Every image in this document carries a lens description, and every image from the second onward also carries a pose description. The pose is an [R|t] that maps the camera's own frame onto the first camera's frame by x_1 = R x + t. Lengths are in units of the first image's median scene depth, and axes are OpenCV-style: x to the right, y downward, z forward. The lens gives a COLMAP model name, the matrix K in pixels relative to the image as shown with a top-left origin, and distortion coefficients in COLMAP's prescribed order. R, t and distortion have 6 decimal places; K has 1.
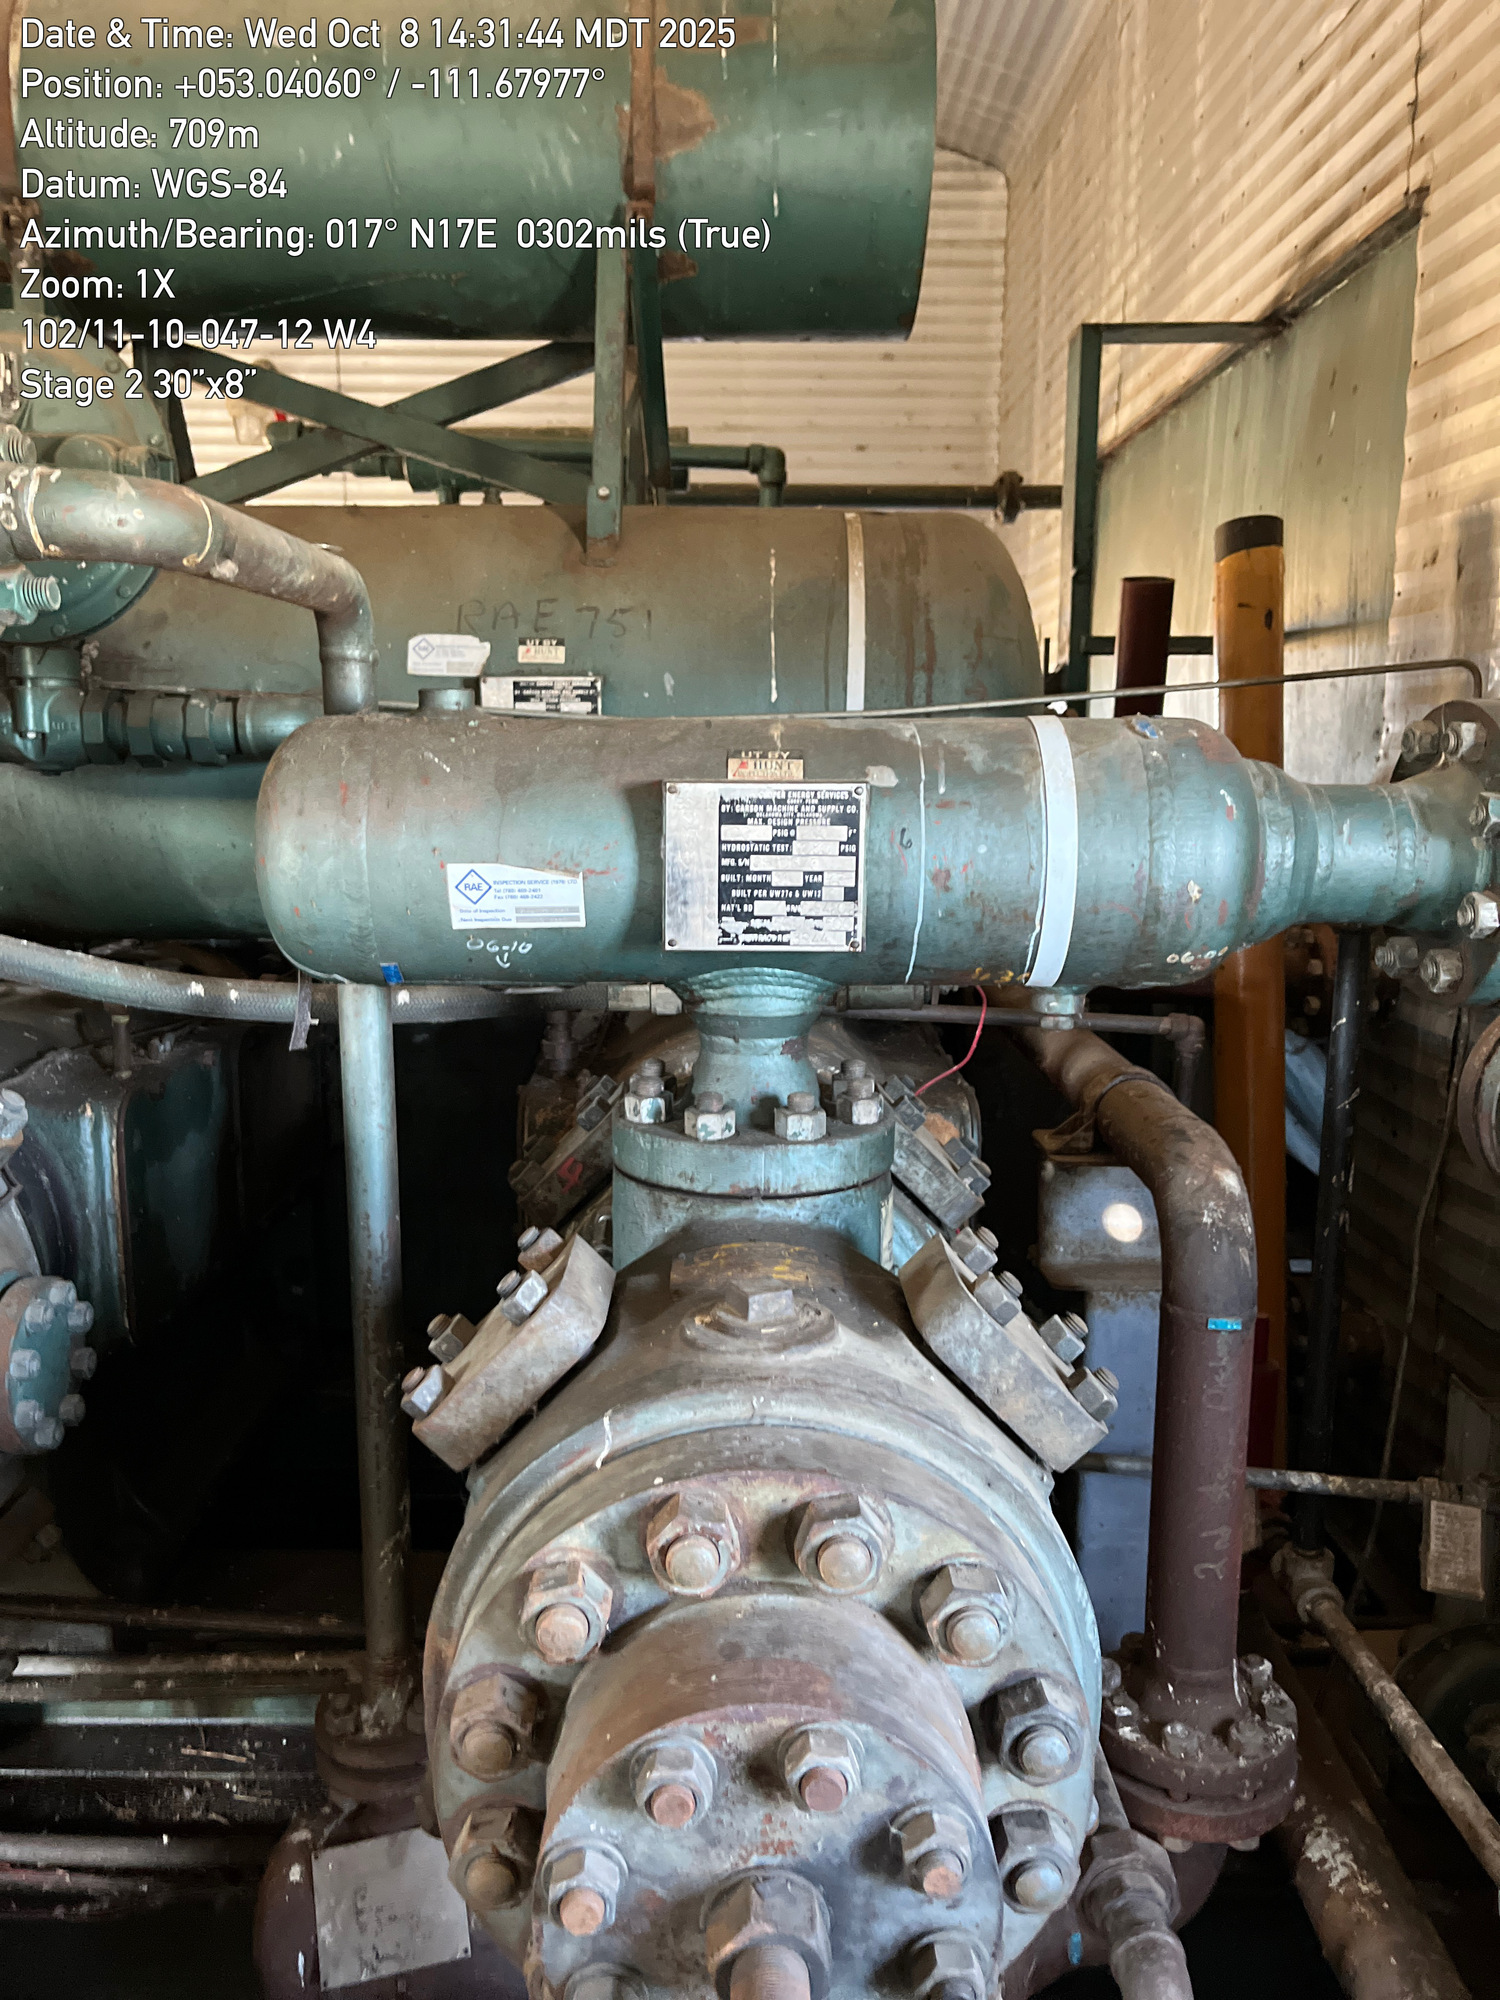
lens RADIAL K [[1480.6, 0, 750.0], [0, 1480.6, 1000.0], [0, 0, 1]] dist [0.001801, -0.011371]
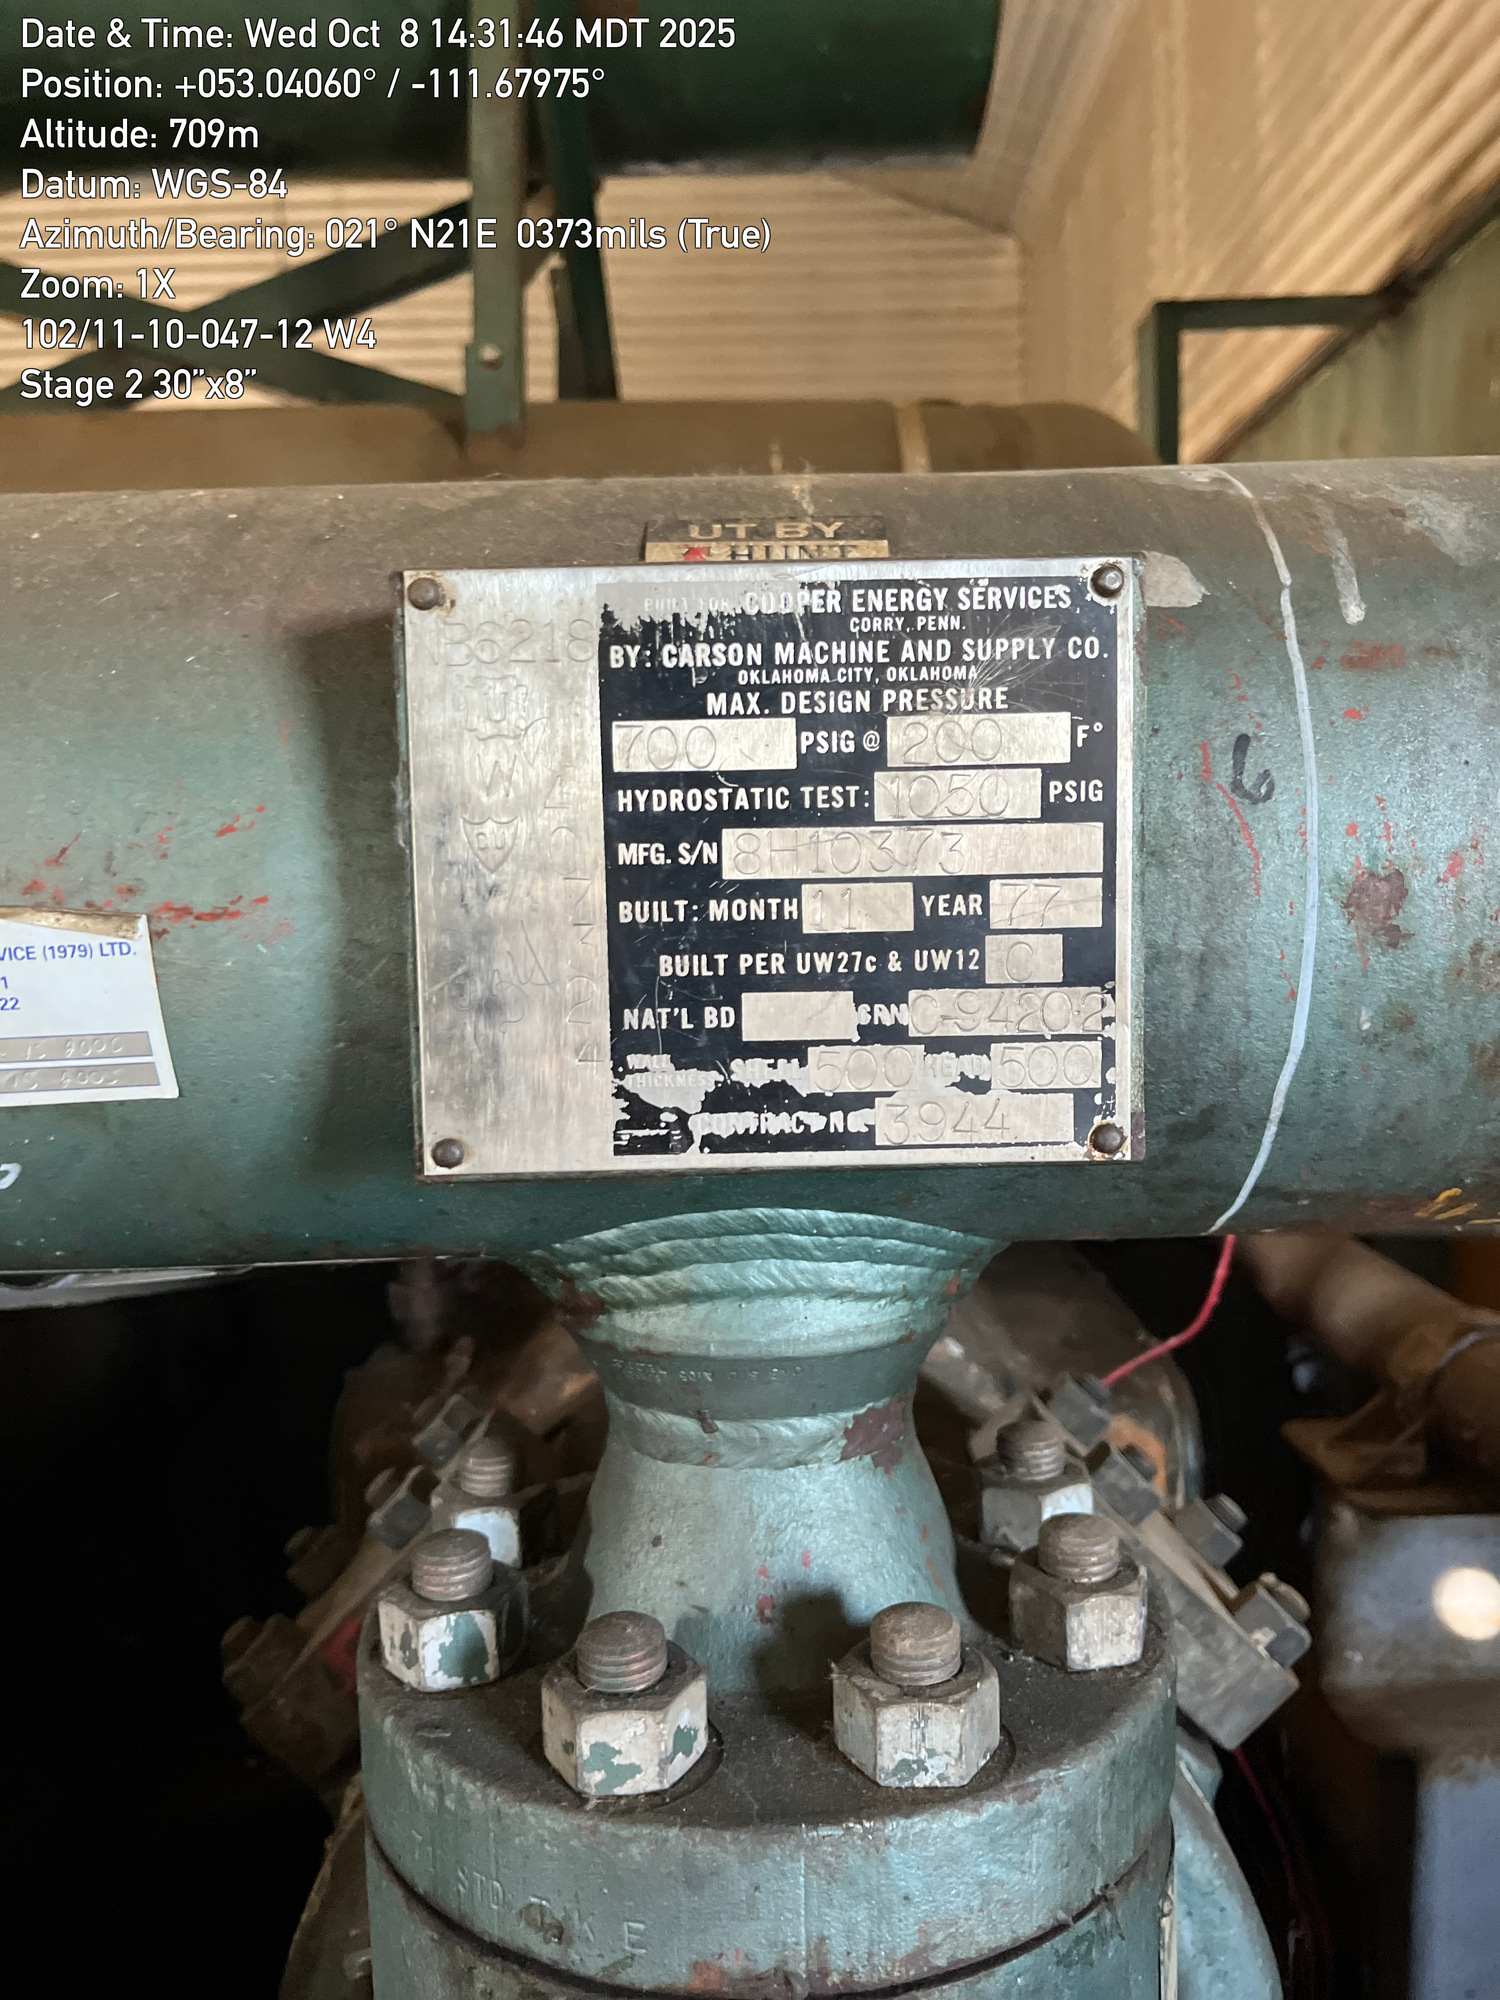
lens RADIAL K [[2021.4, 0, 750.0], [0, 2021.4, 1000.0], [0, 0, 1]] dist [0.122613, -0.008435]
pose [[0.999528, -0.030234, -0.005373, 0.006526], [0.029693, 0.996197, -0.081910, -0.033925], [0.007829, 0.081711, 0.996625, 0.614929]]
